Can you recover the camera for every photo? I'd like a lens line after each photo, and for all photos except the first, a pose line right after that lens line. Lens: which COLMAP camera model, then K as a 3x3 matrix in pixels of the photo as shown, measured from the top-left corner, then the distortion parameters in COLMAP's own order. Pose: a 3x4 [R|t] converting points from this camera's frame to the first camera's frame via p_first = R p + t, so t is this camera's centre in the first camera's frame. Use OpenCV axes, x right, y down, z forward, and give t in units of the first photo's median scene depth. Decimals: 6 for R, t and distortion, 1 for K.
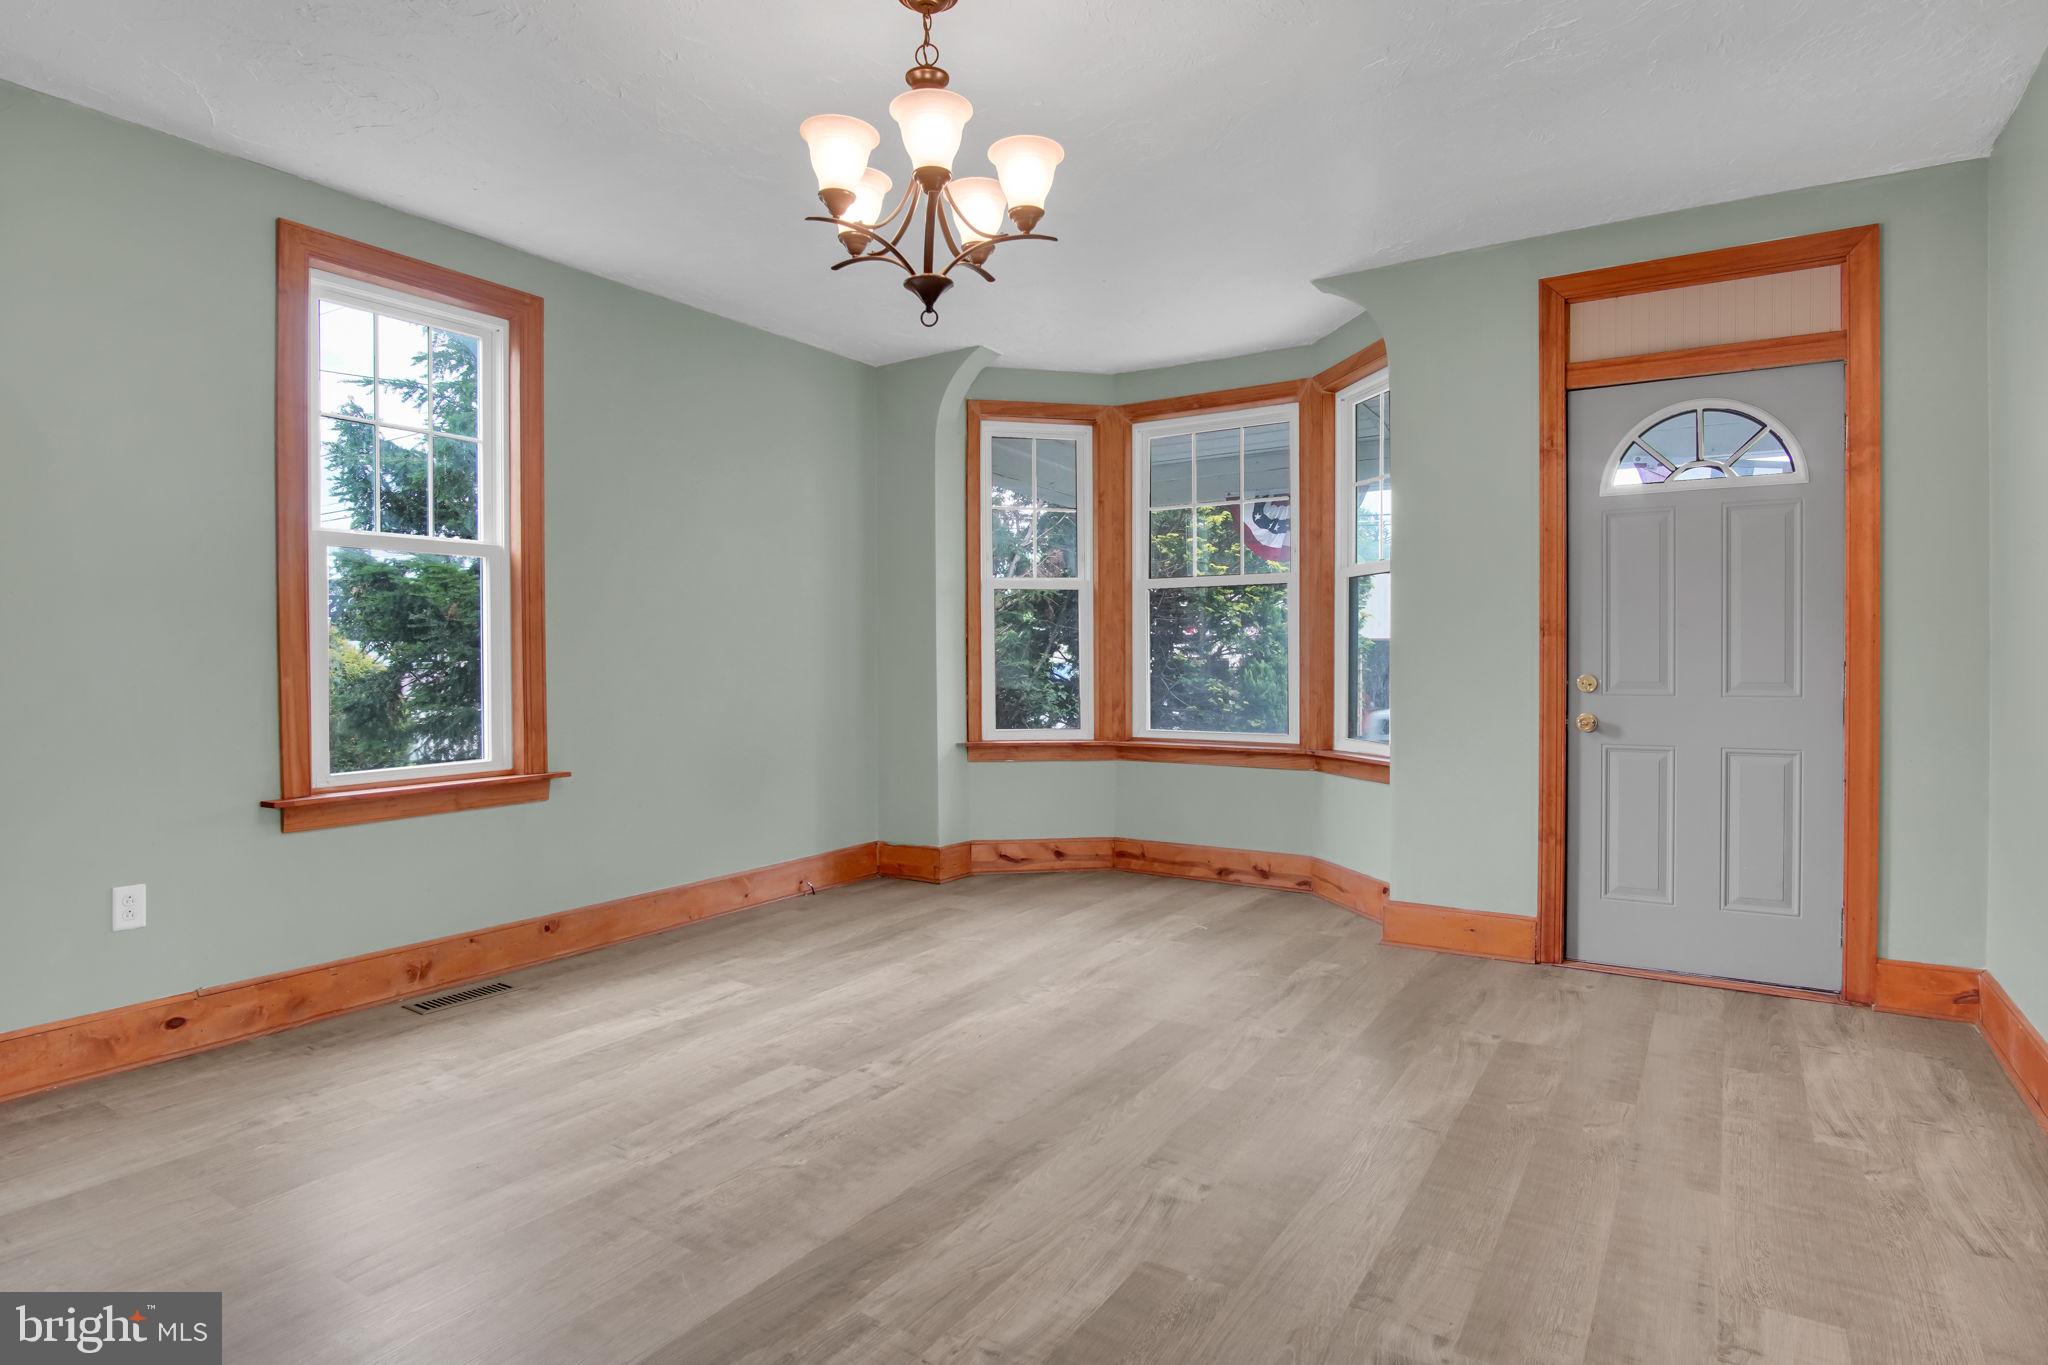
lens RADIAL K [[1106.1, 0, 1016.8], [0, 1106.1, 654.3], [0, 0, 1]] dist [-0.029483, 0.000069]
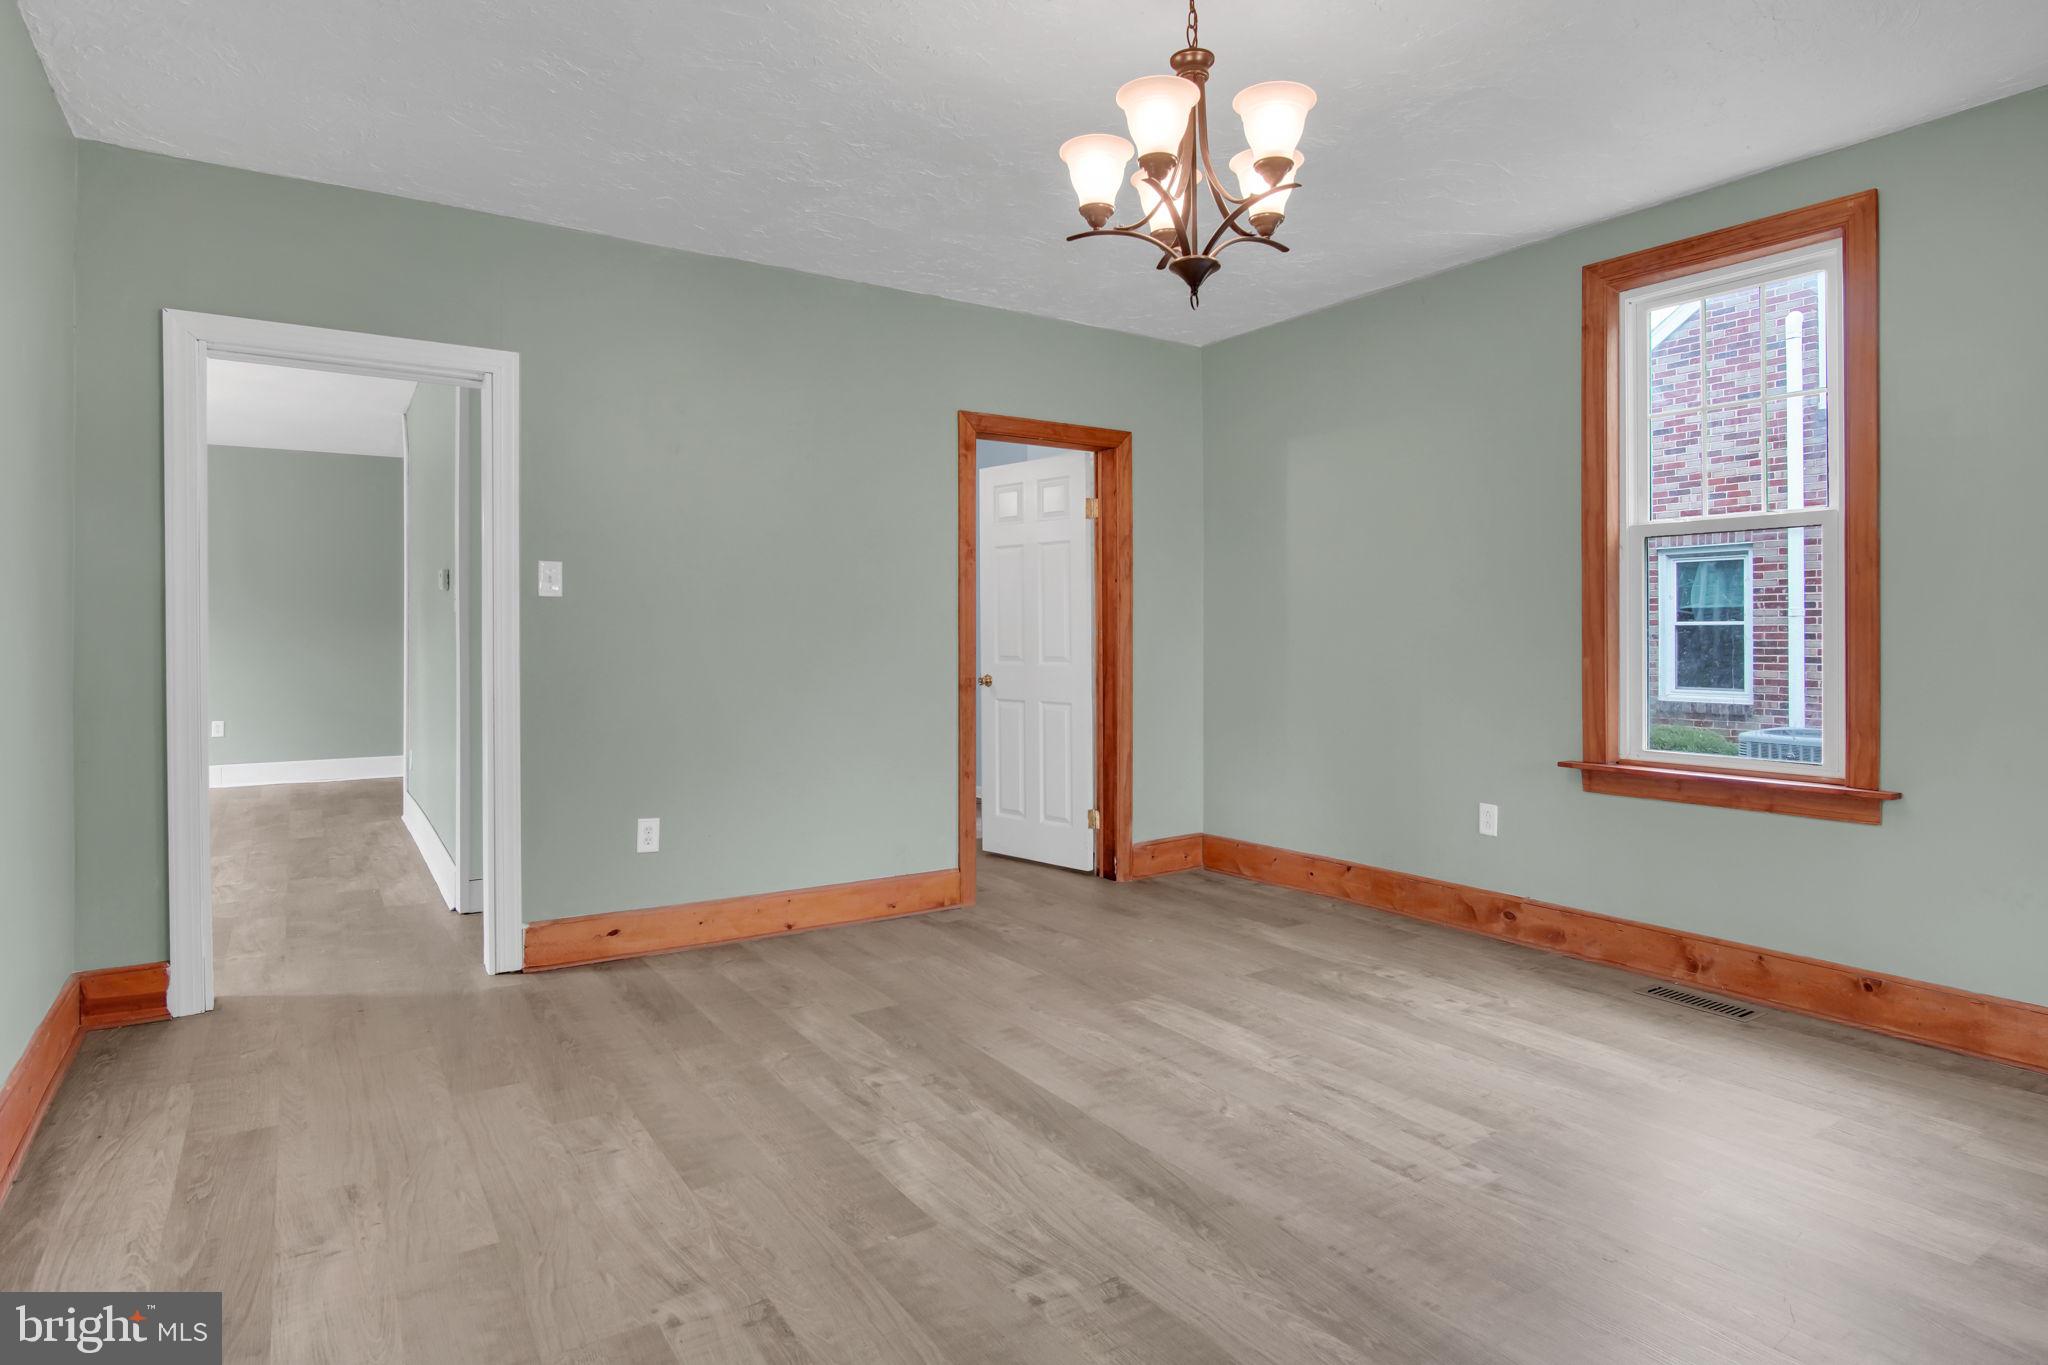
lens RADIAL K [[1106.1, 0, 1016.8], [0, 1106.1, 654.3], [0, 0, 1]] dist [-0.029483, 0.000069]
pose [[-0.399548, 0.020042, -0.916493, 0.717520], [0.000146, 0.999762, 0.021799, -0.008104], [0.916712, 0.008576, -0.399456, 1.029571]]
